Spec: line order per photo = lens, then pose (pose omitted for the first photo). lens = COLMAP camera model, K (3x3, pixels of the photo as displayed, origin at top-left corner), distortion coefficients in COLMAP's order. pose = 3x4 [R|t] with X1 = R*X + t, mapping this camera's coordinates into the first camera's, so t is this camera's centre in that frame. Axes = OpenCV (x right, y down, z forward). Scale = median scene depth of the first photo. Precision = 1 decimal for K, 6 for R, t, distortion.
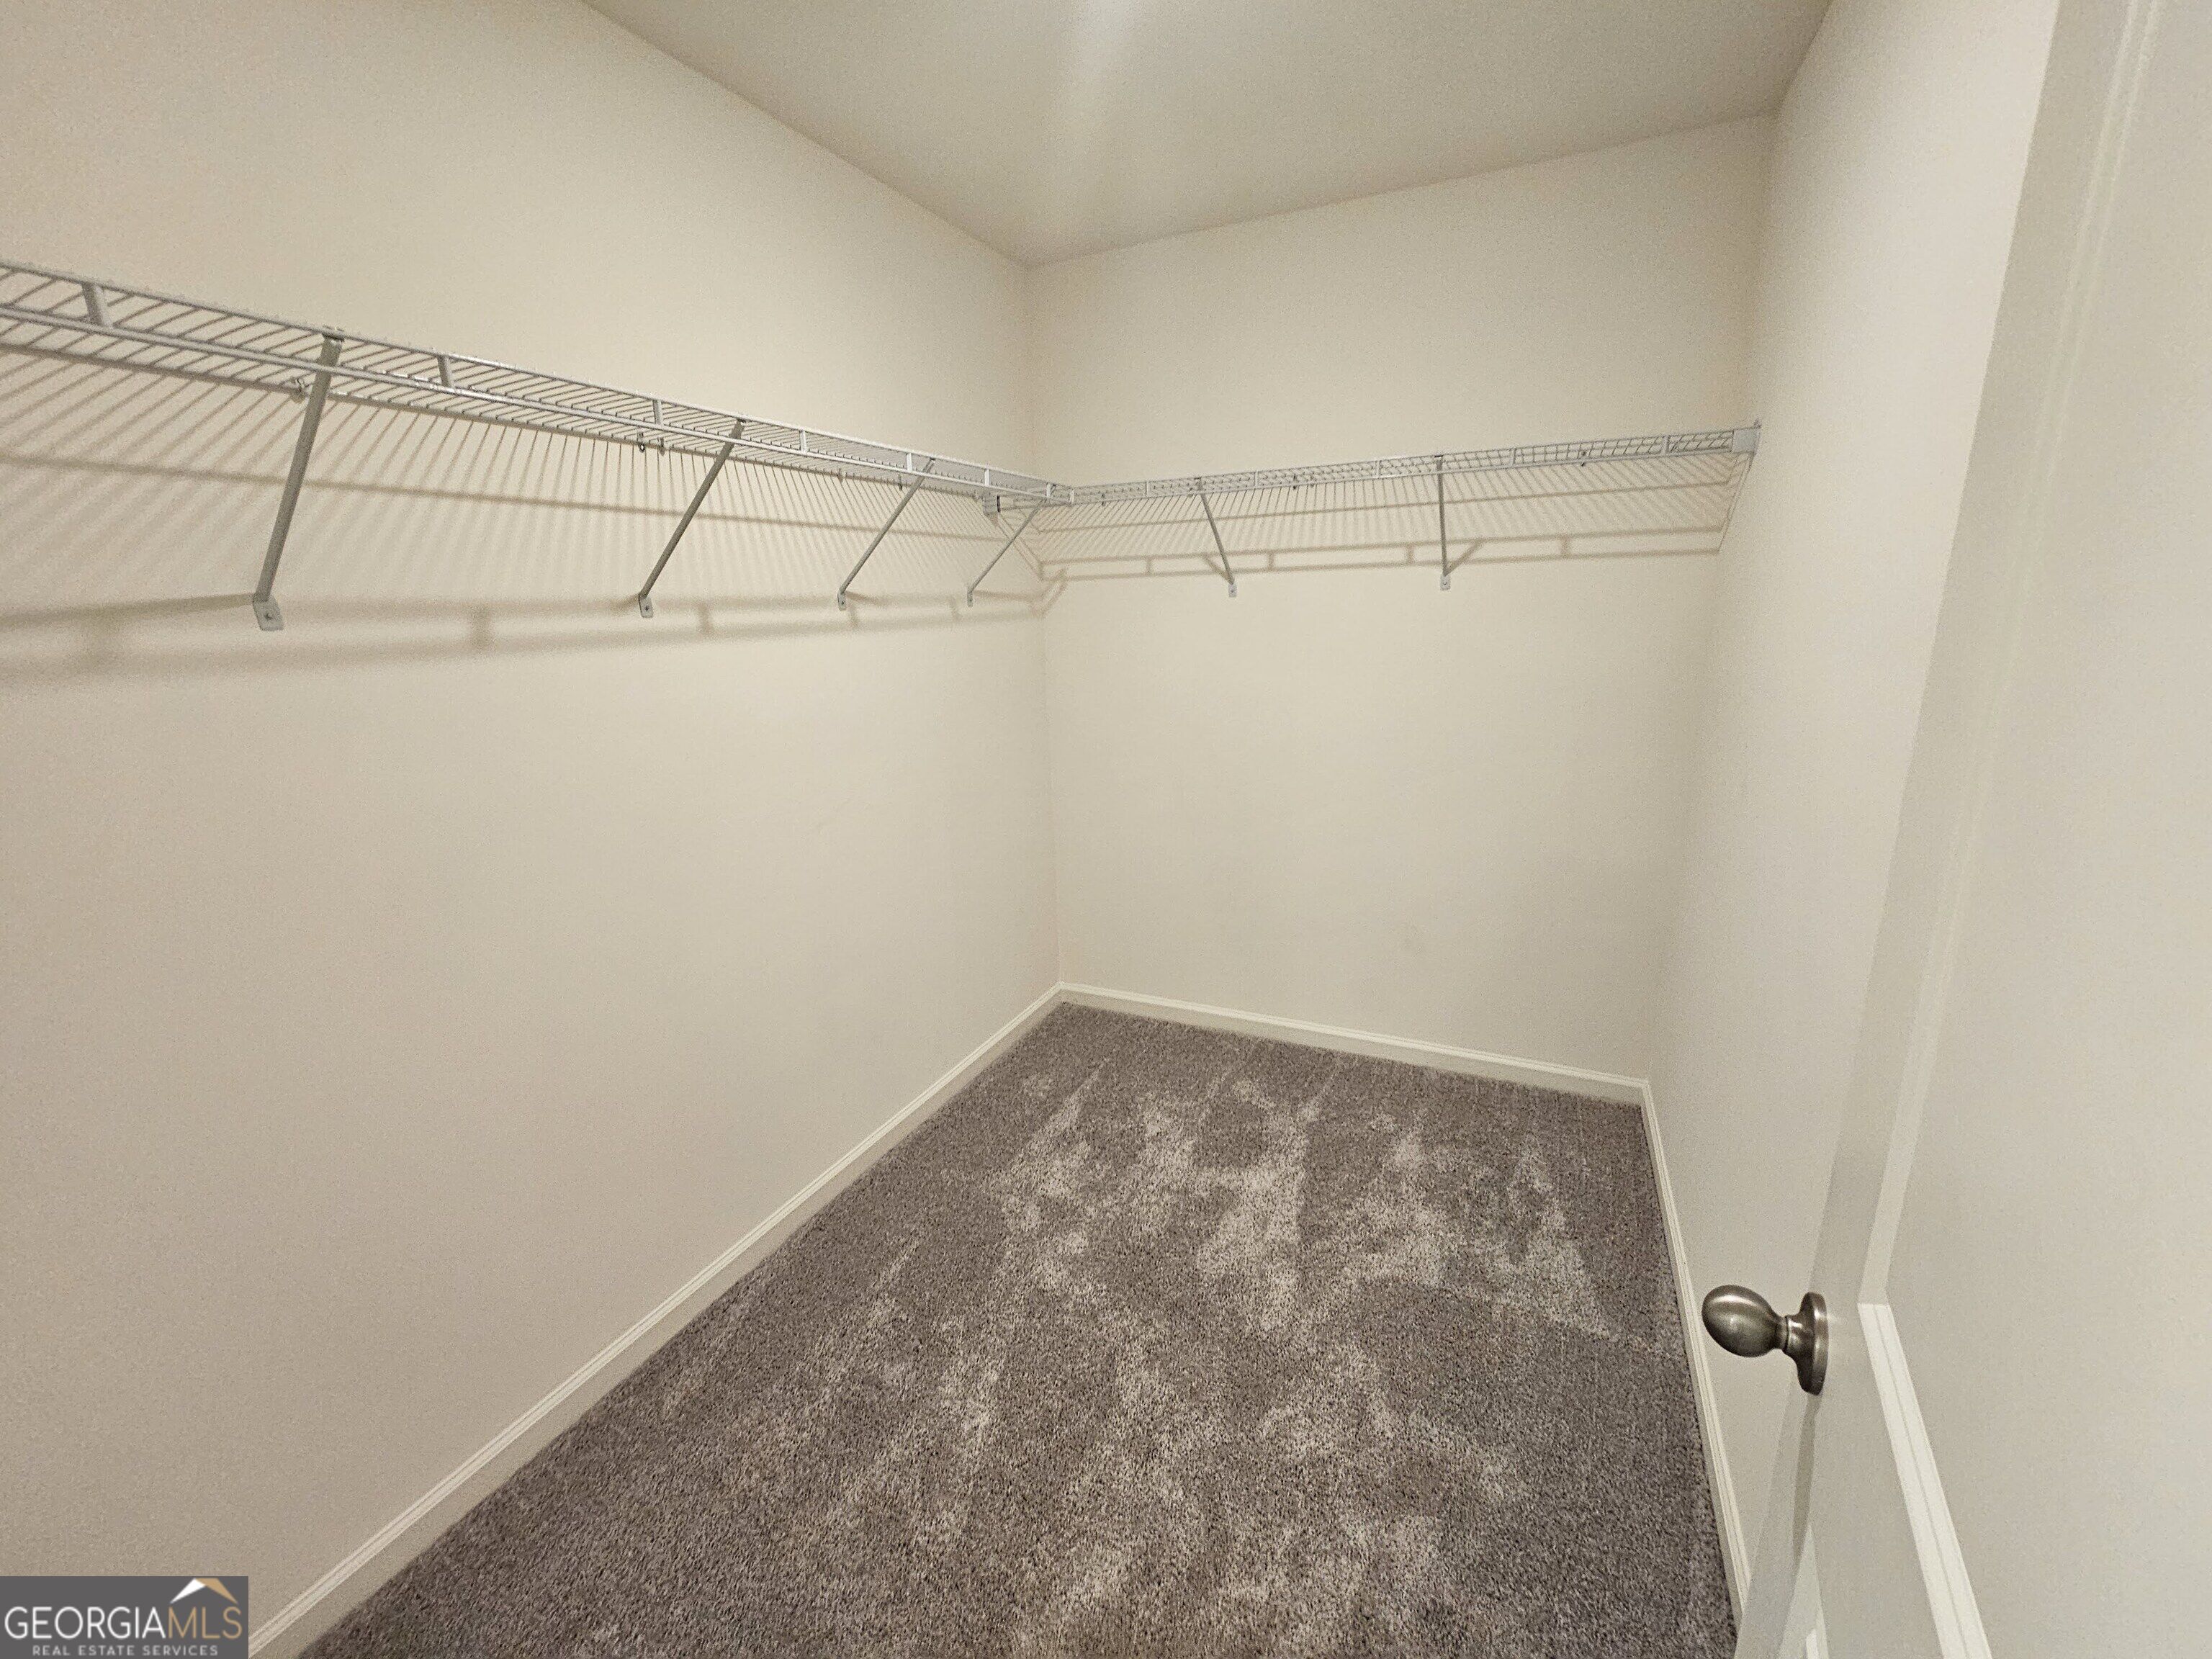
lens RADIAL K [[902.4, 0, 1106.0], [0, 902.4, 829.5], [0, 0, 1]] dist [-0.000977, -0.000066]
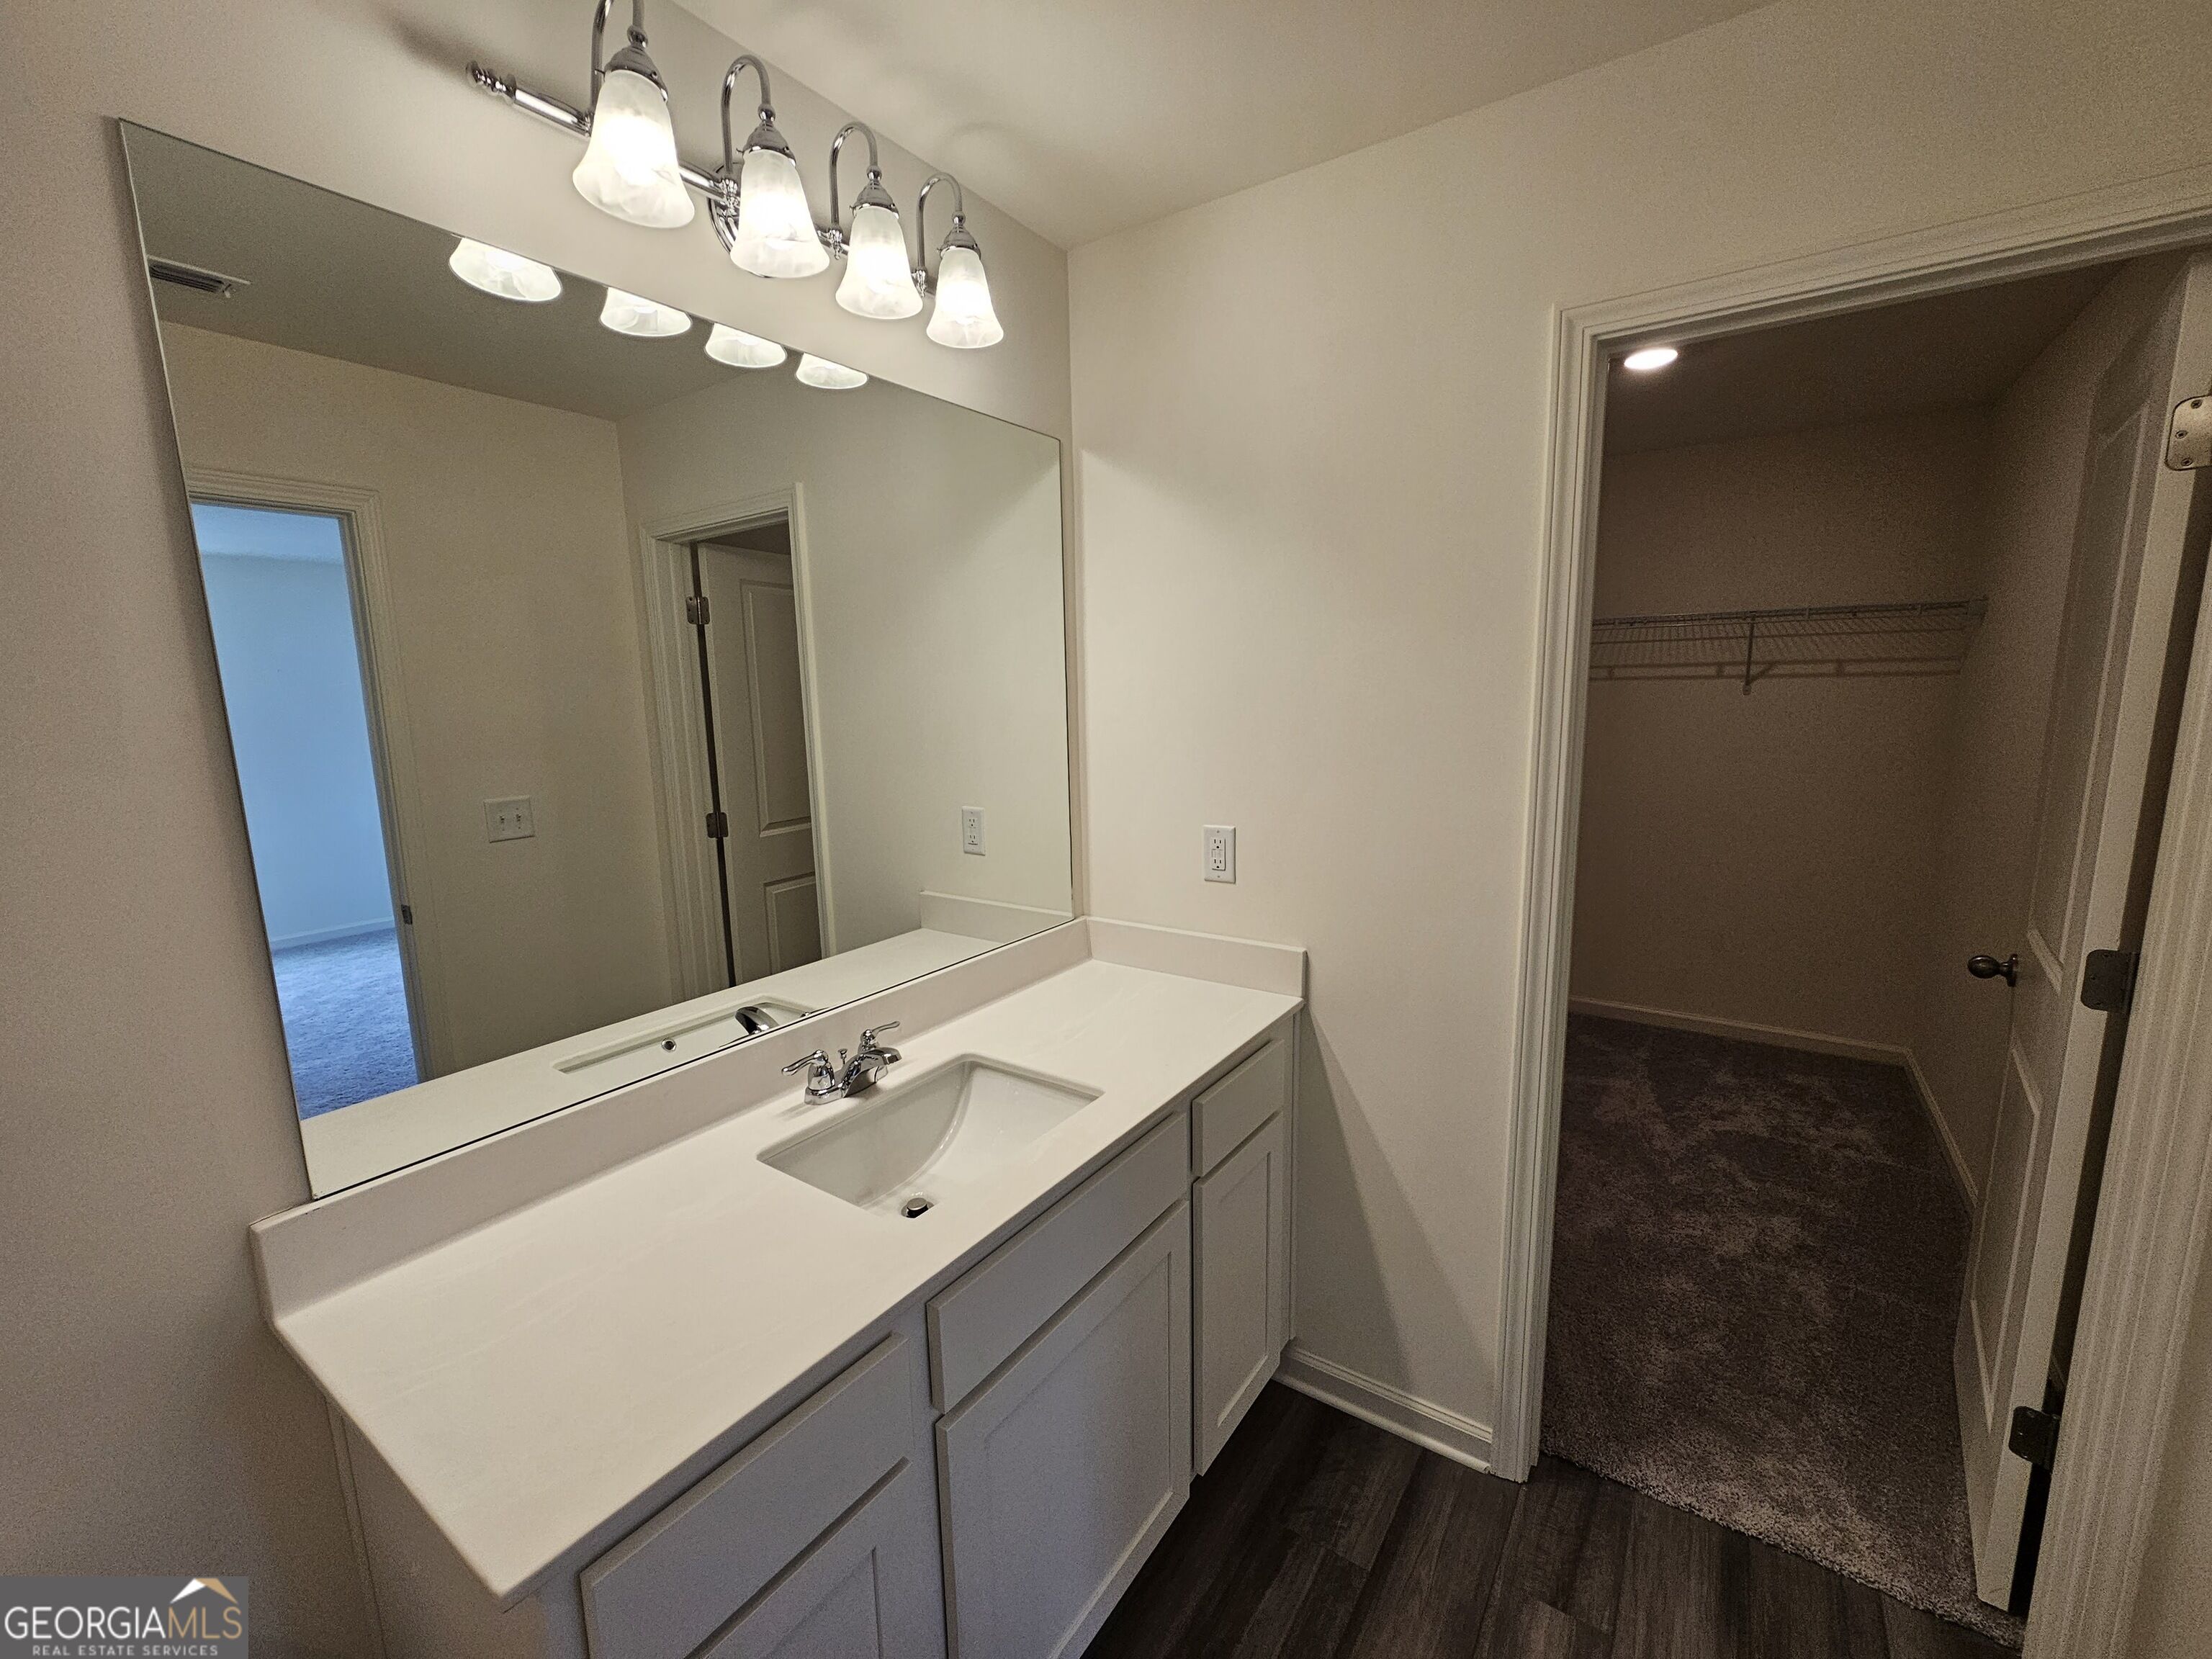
lens RADIAL K [[902.4, 0, 1106.0], [0, 902.4, 829.5], [0, 0, 1]] dist [-0.000977, -0.000066]
pose [[0.986533, 0.037748, -0.159145, -0.435866], [-0.051724, 0.995070, -0.084616, 0.138694], [0.155166, 0.091708, 0.983622, -0.620832]]
